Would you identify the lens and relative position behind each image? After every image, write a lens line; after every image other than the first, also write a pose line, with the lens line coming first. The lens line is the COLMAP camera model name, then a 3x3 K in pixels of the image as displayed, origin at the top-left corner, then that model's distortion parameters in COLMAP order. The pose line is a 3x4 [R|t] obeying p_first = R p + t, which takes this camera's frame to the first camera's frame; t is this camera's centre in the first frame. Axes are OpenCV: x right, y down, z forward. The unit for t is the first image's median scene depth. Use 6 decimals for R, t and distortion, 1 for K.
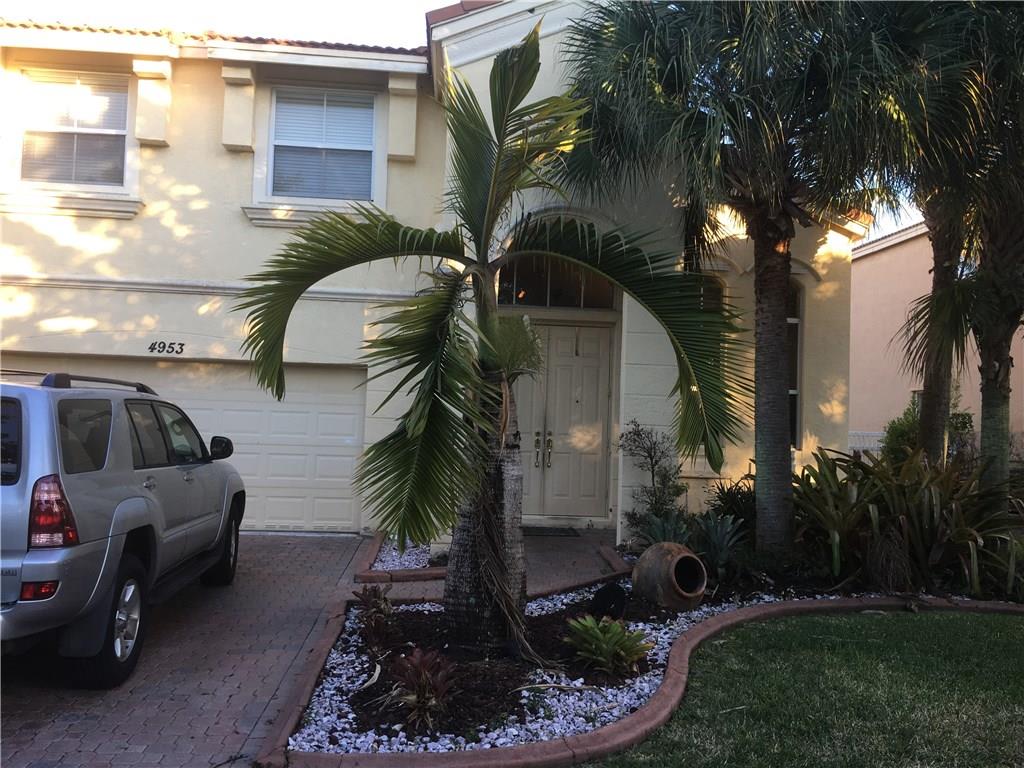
lens RADIAL K [[884.0, 0, 512.0], [0, 884.0, 384.0], [0, 0, 1]] dist [0.108353, -0.132107]
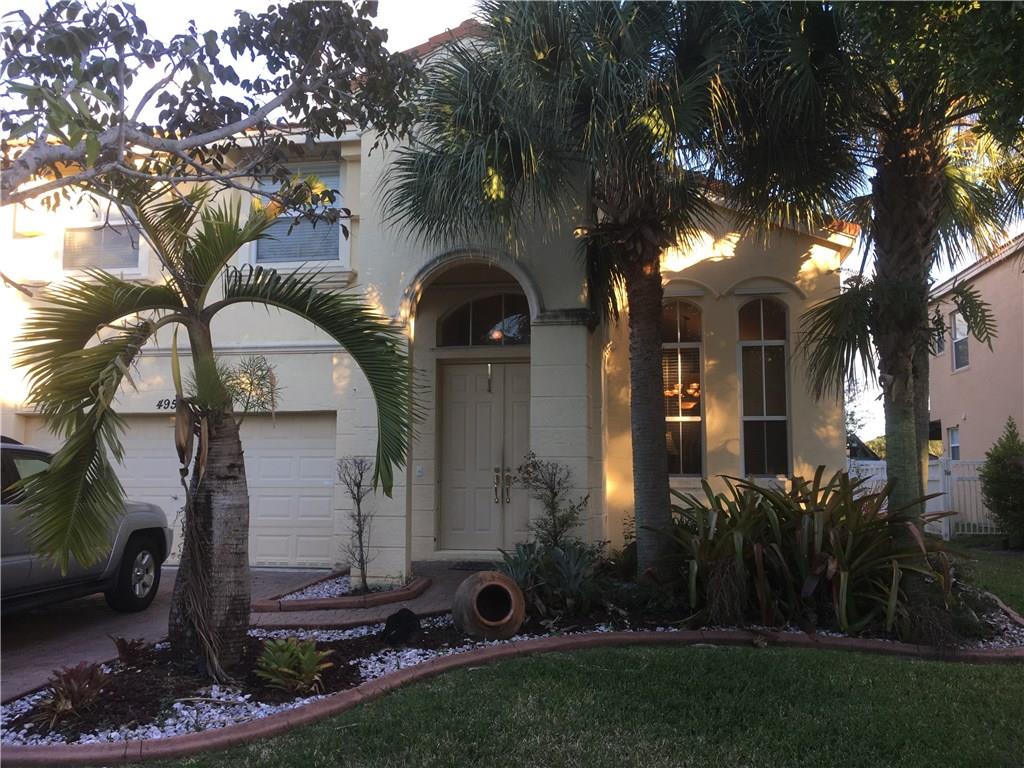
lens RADIAL K [[884.0, 0, 512.0], [0, 884.0, 384.0], [0, 0, 1]] dist [0.108353, -0.132107]
pose [[0.962318, -0.055773, -0.266144, 0.335242], [0.041644, 0.997422, -0.058446, 0.018439], [0.268718, 0.045160, 0.962160, 0.020940]]
